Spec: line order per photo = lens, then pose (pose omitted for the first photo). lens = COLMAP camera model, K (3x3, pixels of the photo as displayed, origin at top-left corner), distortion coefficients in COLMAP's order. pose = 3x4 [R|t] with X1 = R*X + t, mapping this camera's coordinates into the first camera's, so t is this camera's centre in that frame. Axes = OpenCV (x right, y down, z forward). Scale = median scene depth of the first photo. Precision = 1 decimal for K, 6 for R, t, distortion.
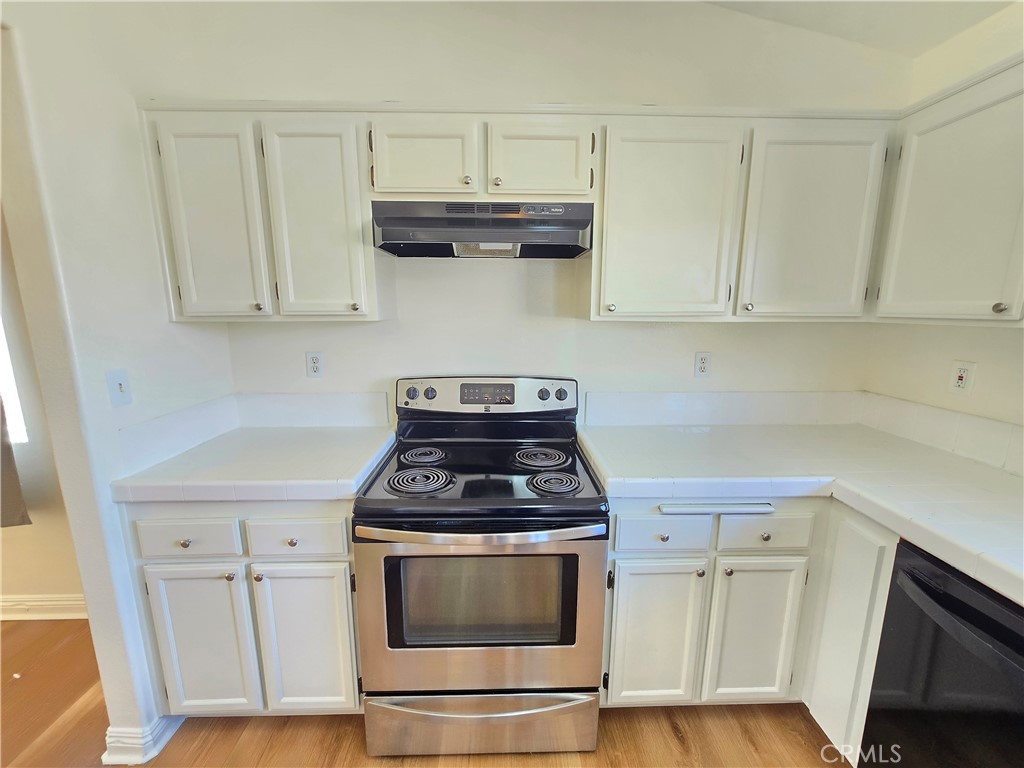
lens RADIAL K [[421.1, 0, 508.4], [0, 421.1, 385.4], [0, 0, 1]] dist [-0.001723, 0.001407]
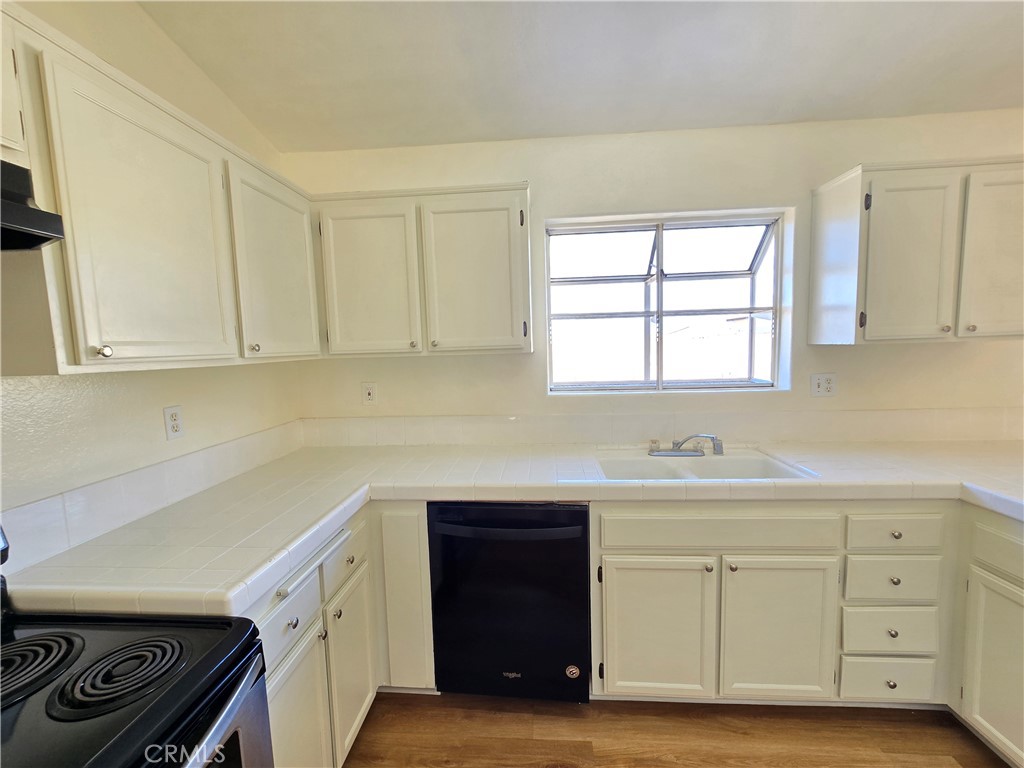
lens RADIAL K [[421.1, 0, 513.3], [0, 421.1, 385.1], [0, 0, 1]] dist [-0.001723, 0.001407]
pose [[0.099008, -0.100908, 0.989957, -0.327647], [0.209548, 0.974651, 0.078391, -0.061427], [-0.972773, 0.199682, 0.117643, 0.365556]]
